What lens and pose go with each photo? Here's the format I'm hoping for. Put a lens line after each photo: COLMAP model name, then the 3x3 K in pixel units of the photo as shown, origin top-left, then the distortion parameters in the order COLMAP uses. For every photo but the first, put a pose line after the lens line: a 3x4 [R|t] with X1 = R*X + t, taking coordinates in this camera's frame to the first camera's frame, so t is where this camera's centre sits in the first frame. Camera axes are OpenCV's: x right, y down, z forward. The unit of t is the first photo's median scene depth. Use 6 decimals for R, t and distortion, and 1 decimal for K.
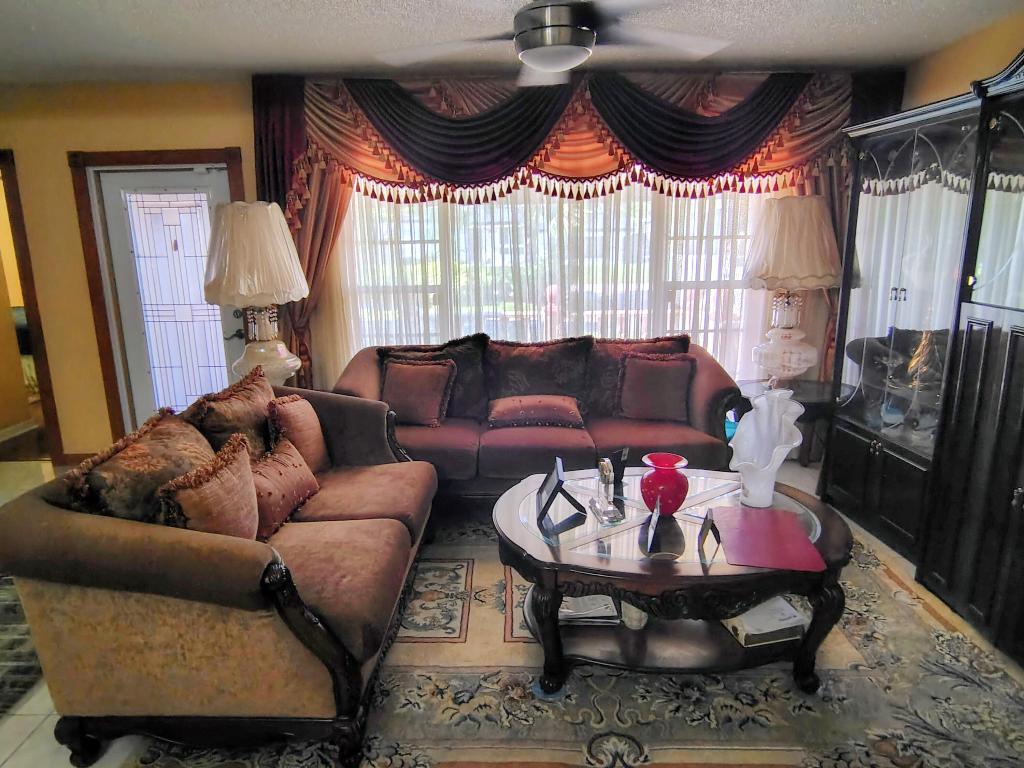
lens RADIAL K [[649.8, 0, 513.3], [0, 649.8, 383.9], [0, 0, 1]] dist [-0.005149, 0.004221]
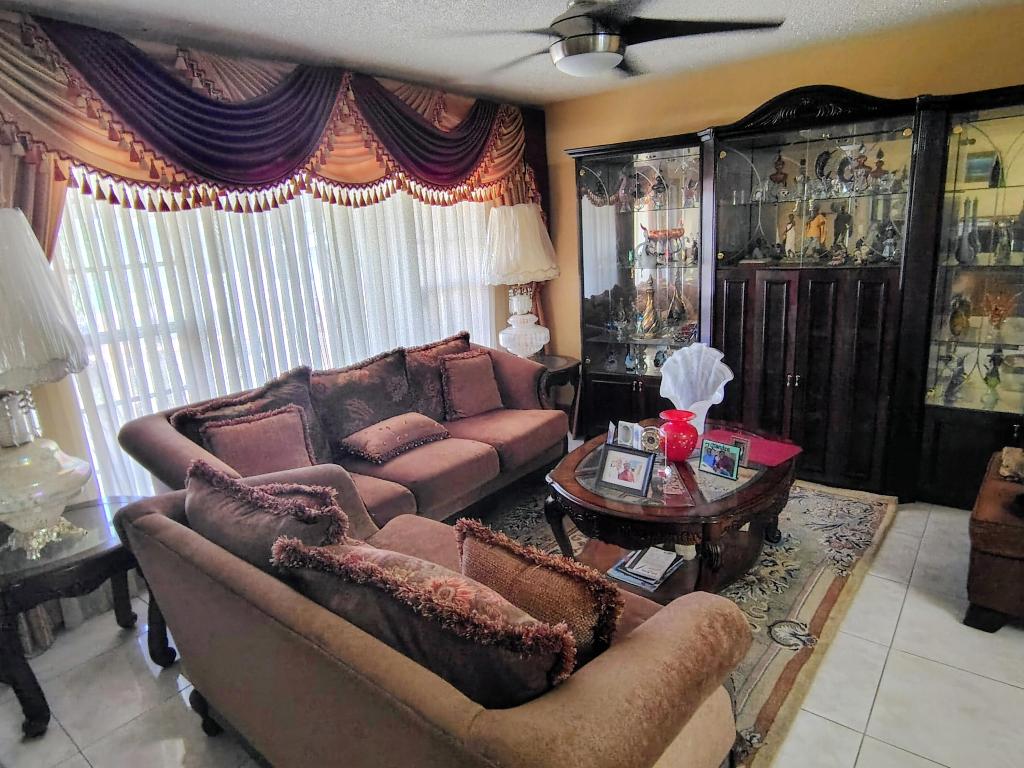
lens RADIAL K [[649.8, 0, 514.3], [0, 649.8, 387.4], [0, 0, 1]] dist [-0.005149, 0.004221]
pose [[0.599209, -0.209797, 0.772615, -0.540893], [0.219269, 0.971159, 0.093654, -0.070656], [-0.769980, 0.113292, 0.627929, 0.272476]]
